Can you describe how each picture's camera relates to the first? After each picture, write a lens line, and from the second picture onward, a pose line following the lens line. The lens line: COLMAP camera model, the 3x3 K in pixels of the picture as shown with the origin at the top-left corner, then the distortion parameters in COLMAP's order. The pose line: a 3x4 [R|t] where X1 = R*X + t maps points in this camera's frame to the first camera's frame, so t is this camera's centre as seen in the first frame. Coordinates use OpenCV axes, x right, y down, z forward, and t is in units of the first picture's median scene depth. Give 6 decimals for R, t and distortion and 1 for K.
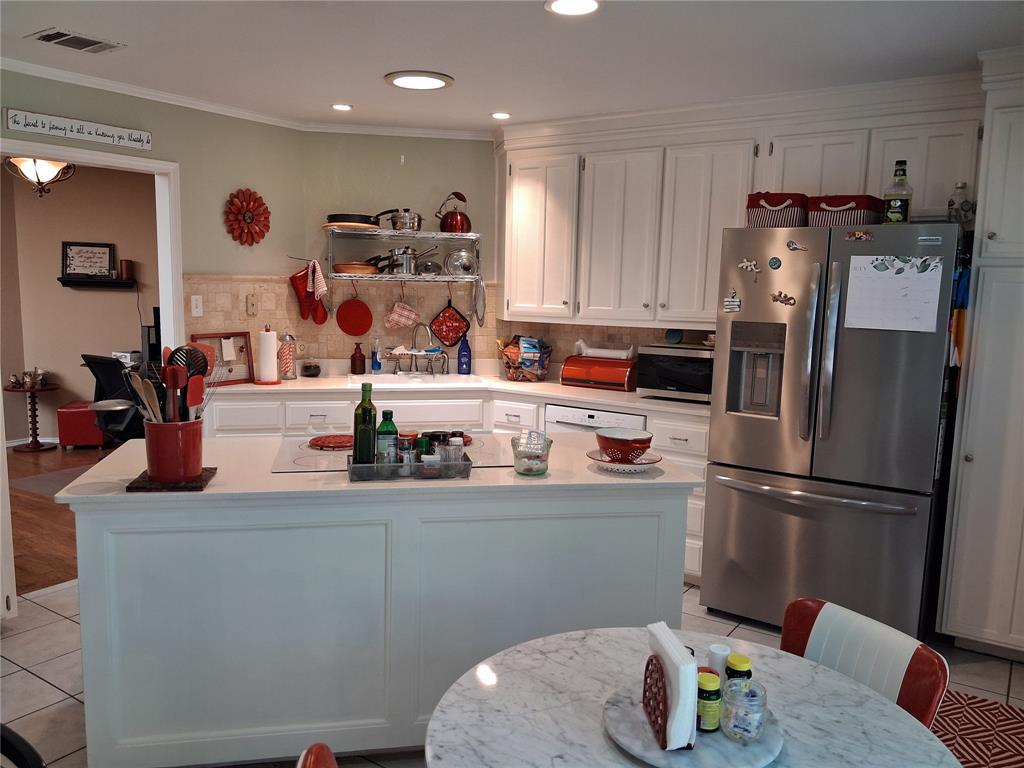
lens RADIAL K [[804.9, 0, 512.3], [0, 804.9, 401.0], [0, 0, 1]] dist [0.180706, -0.451137]
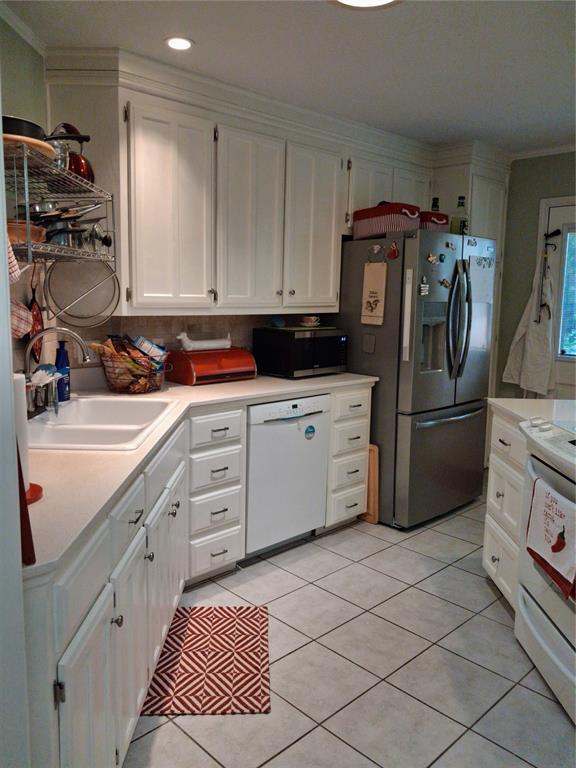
lens RADIAL K [[603.7, 0, 284.5], [0, 603.7, 375.0], [0, 0, 1]] dist [0.180706, -0.451137]
pose [[0.200867, -0.152292, 0.967708, -0.587368], [0.127180, 0.983536, 0.128384, -0.109807], [-0.971328, 0.097285, 0.216929, 0.810821]]
